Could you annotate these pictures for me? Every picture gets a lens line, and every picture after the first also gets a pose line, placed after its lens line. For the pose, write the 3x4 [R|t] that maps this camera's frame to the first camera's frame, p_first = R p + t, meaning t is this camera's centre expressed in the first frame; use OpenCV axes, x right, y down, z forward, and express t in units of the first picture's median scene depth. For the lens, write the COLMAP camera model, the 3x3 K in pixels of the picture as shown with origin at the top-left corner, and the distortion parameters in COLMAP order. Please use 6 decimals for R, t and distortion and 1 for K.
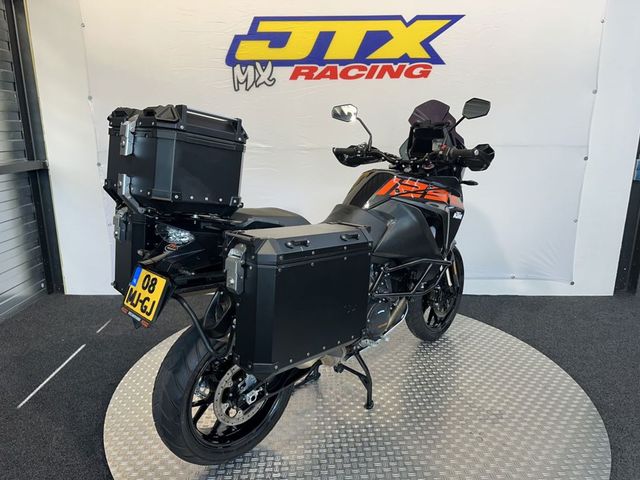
lens RADIAL K [[444.8, 0, 319.7], [0, 444.8, 243.2], [0, 0, 1]] dist [0.018723, -0.024707]
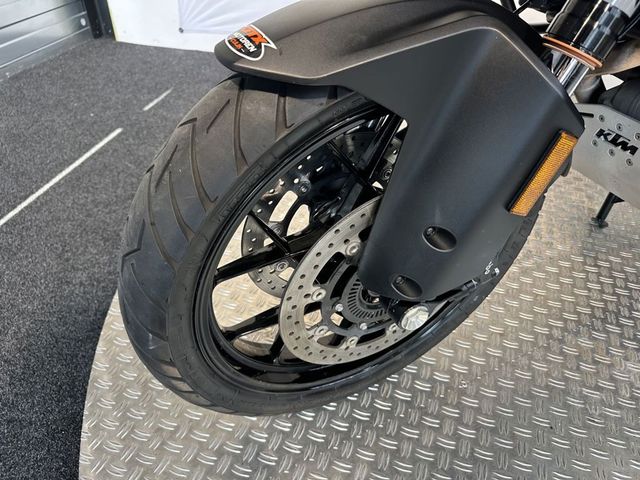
lens RADIAL K [[444.8, 0, 324.8], [0, 444.8, 236.2], [0, 0, 1]] dist [0.018723, -0.024707]
pose [[0.968730, 0.179728, -0.171057, -0.123445], [-0.088322, 0.894047, 0.439180, 0.063462], [0.231866, -0.410339, 0.881964, 0.423004]]
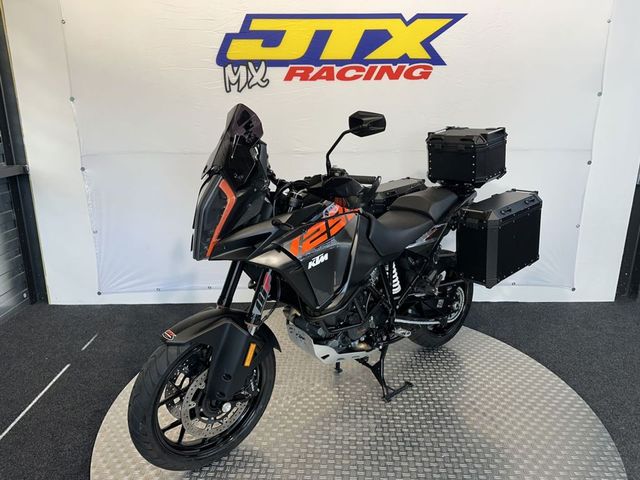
lens RADIAL K [[444.8, 0, 320.0], [0, 444.8, 239.6], [0, 0, 1]] dist [0.018723, -0.024707]
pose [[0.999738, -0.004244, 0.022474, -0.013469], [0.003821, 0.999815, 0.018852, -0.045292], [-0.022550, -0.018761, 0.999570, 0.040032]]
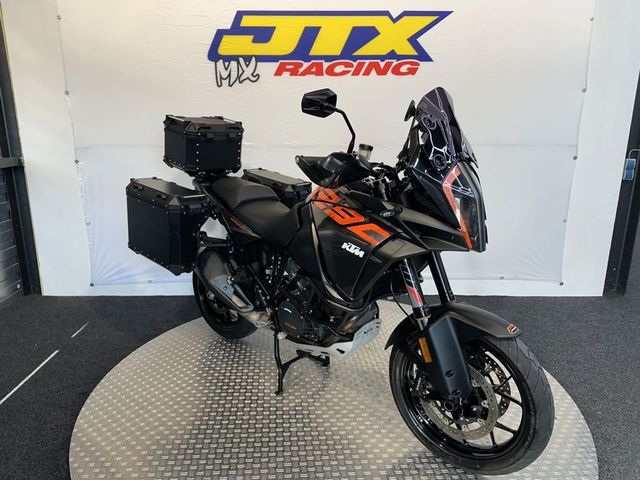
lens RADIAL K [[444.8, 0, 323.5], [0, 444.8, 236.9], [0, 0, 1]] dist [0.018723, -0.024707]
pose [[0.999819, 0.001372, 0.018960, 0.022640], [-0.001360, 0.999999, -0.000615, -0.014422], [-0.018960, 0.000589, 0.999820, 0.024775]]
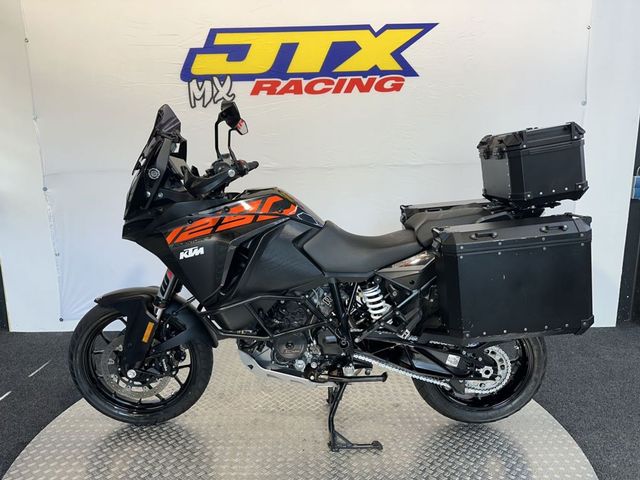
lens RADIAL K [[444.8, 0, 322.9], [0, 444.8, 242.9], [0, 0, 1]] dist [0.018723, -0.024707]
pose [[0.999902, -0.011898, -0.007329, 0.086241], [0.011469, 0.998364, -0.056014, -0.008713], [0.007984, 0.055924, 0.998403, 0.099592]]
